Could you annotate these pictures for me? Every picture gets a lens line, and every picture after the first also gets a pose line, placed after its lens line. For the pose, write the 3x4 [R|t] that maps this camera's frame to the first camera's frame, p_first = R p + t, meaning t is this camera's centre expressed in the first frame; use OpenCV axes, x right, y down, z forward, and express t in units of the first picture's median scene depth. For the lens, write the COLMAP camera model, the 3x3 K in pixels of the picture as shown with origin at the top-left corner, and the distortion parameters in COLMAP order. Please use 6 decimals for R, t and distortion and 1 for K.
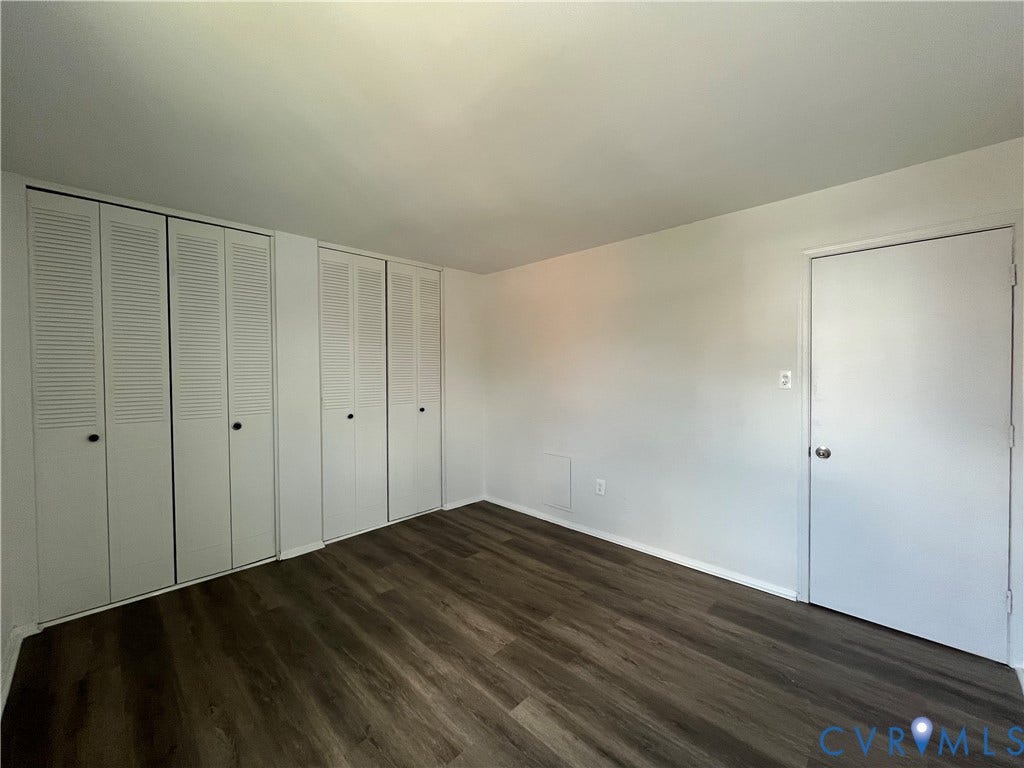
lens RADIAL K [[412.4, 0, 506.3], [0, 412.4, 377.2], [0, 0, 1]] dist [-0.002880, 0.000654]
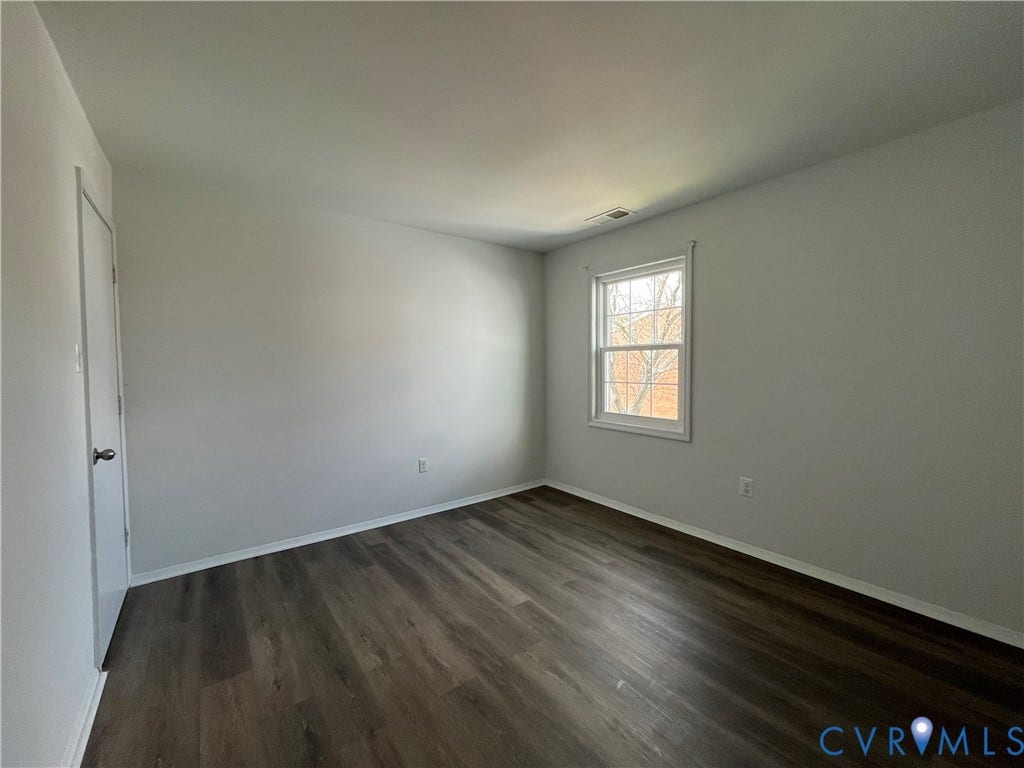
lens RADIAL K [[412.4, 0, 512.1], [0, 412.4, 383.0], [0, 0, 1]] dist [-0.002880, 0.000654]
pose [[-0.991406, 0.007418, 0.130610, -0.093408], [0.013854, 0.998730, 0.048435, 0.027391], [-0.130085, 0.049828, -0.990250, 1.856871]]
